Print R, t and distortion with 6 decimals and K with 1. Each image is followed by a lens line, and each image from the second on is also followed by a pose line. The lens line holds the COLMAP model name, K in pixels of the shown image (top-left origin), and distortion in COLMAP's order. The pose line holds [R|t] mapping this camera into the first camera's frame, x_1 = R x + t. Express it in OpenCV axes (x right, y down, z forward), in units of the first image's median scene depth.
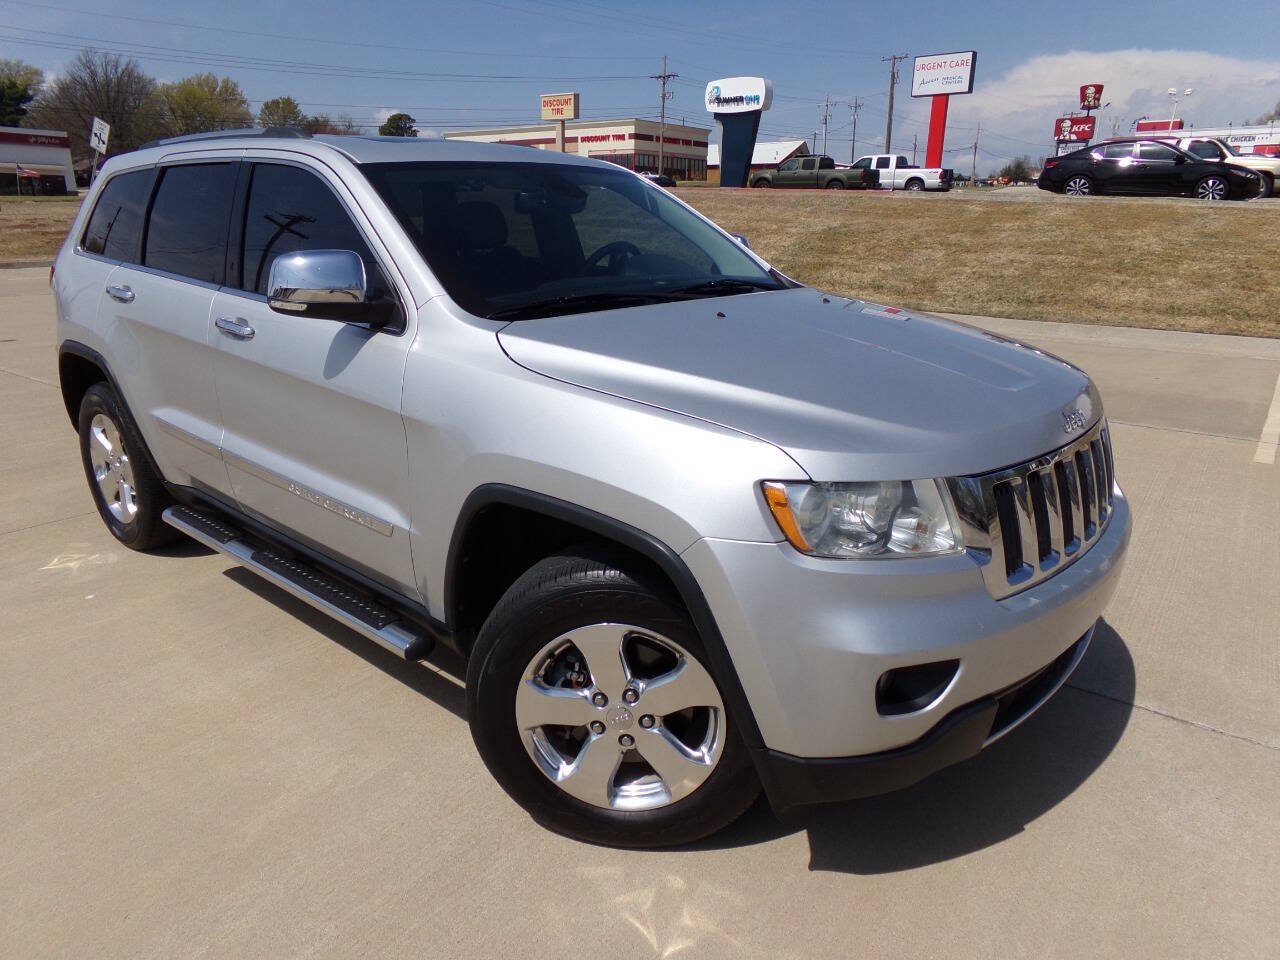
lens RADIAL K [[869.5, 0, 638.9], [0, 869.5, 485.2], [0, 0, 1]] dist [-0.003216, 0.021631]
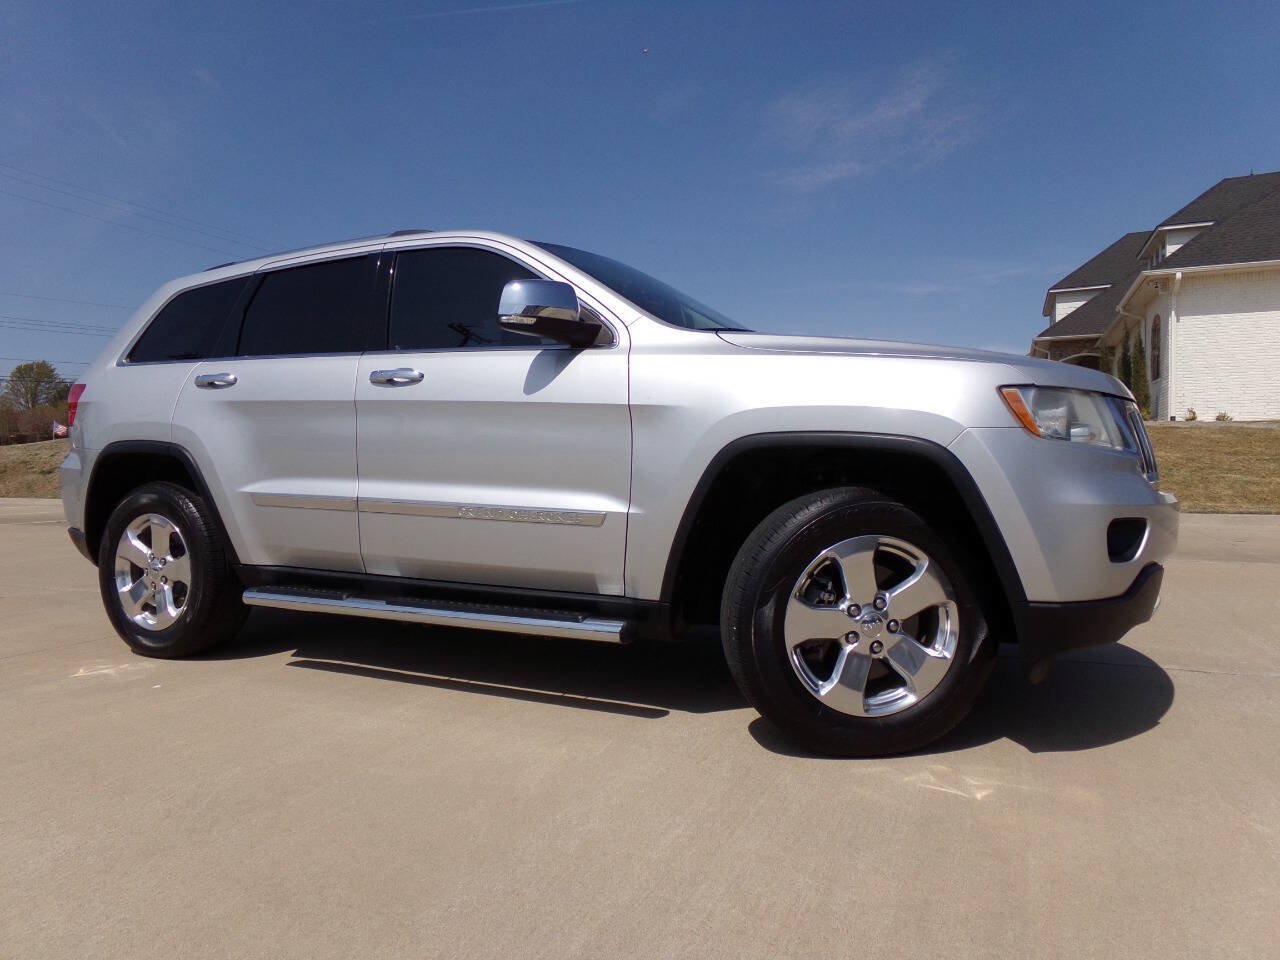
lens RADIAL K [[869.5, 0, 632.7], [0, 869.5, 490.0], [0, 0, 1]] dist [-0.003216, 0.021631]
pose [[0.970040, -0.021982, 0.241948, -0.094535], [0.088993, 0.958828, -0.269685, 0.058891], [-0.226058, 0.283137, 0.932058, -0.010204]]
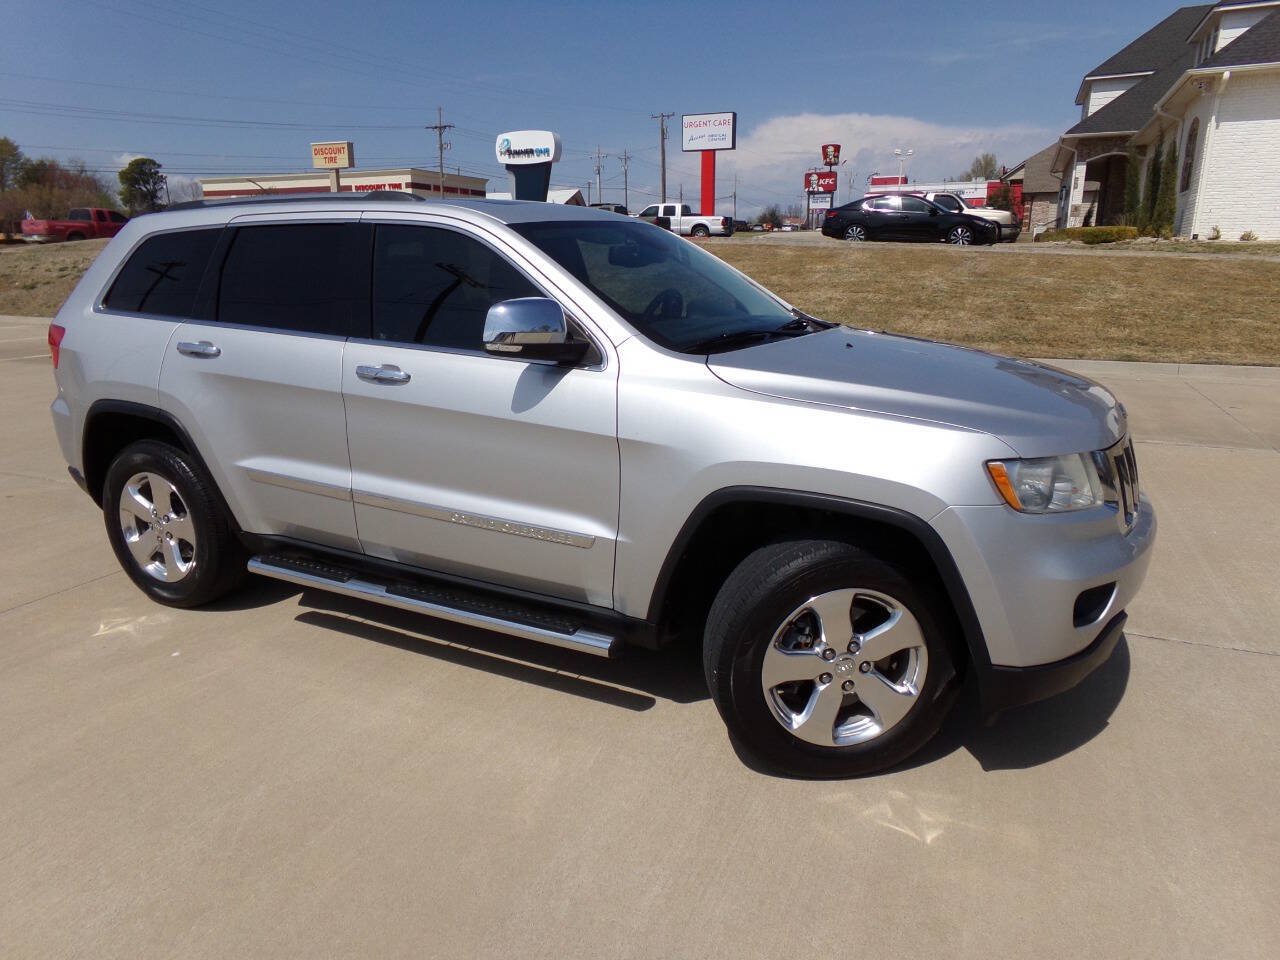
lens RADIAL K [[869.5, 0, 631.6], [0, 869.5, 482.8], [0, 0, 1]] dist [-0.003216, 0.021631]
pose [[0.970517, -0.072210, 0.229962, -0.090022], [0.084058, 0.995570, -0.042136, 0.005130], [-0.225901, 0.060224, 0.972287, -0.023176]]
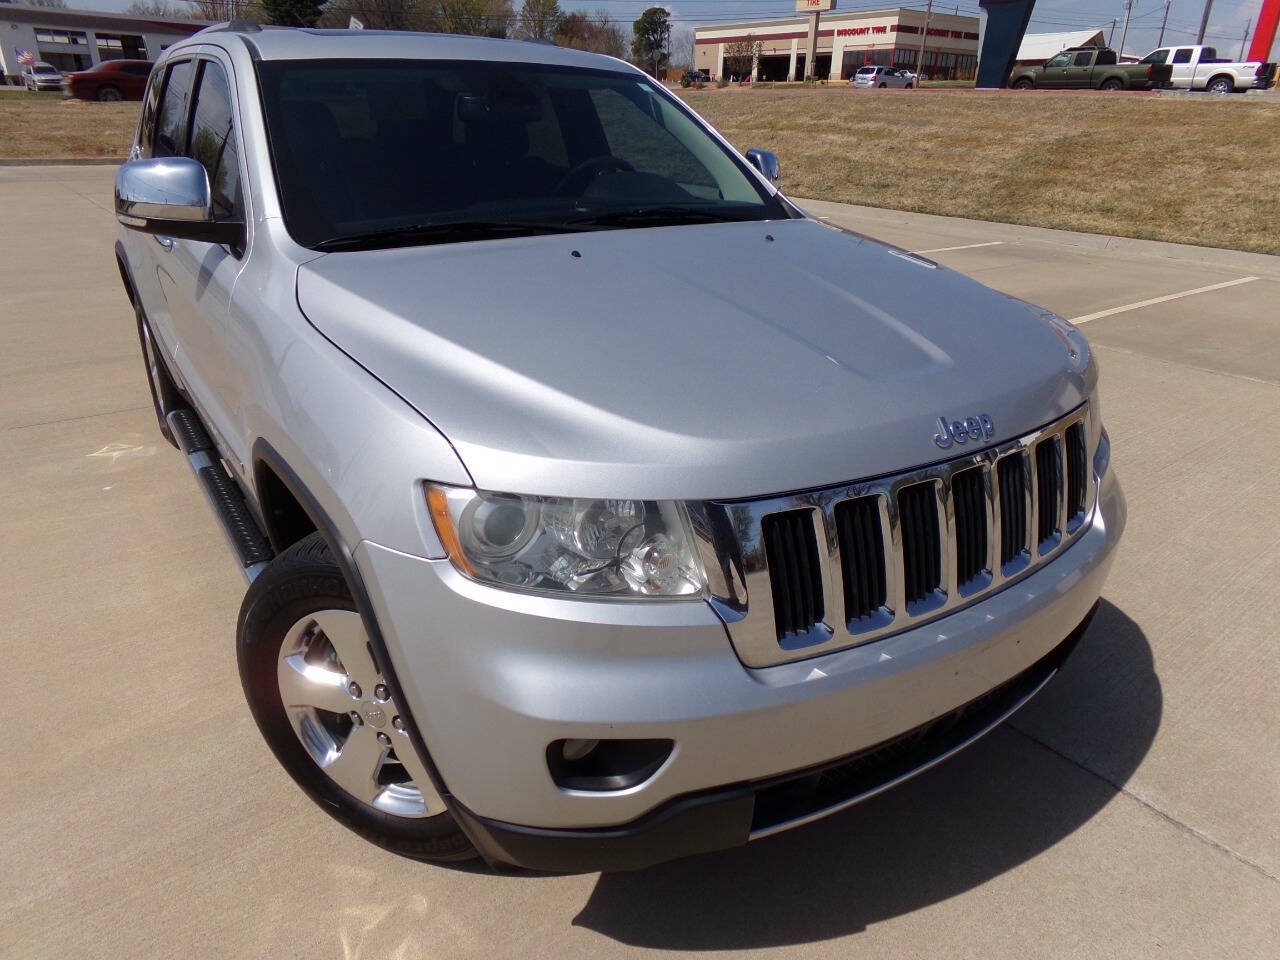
lens RADIAL K [[869.5, 0, 644.3], [0, 869.5, 485.9], [0, 0, 1]] dist [-0.003216, 0.021631]
pose [[0.964889, 0.113000, -0.237106, 0.066480], [-0.088611, 0.989846, 0.111142, -0.013589], [0.247258, -0.086229, 0.965105, 0.036179]]
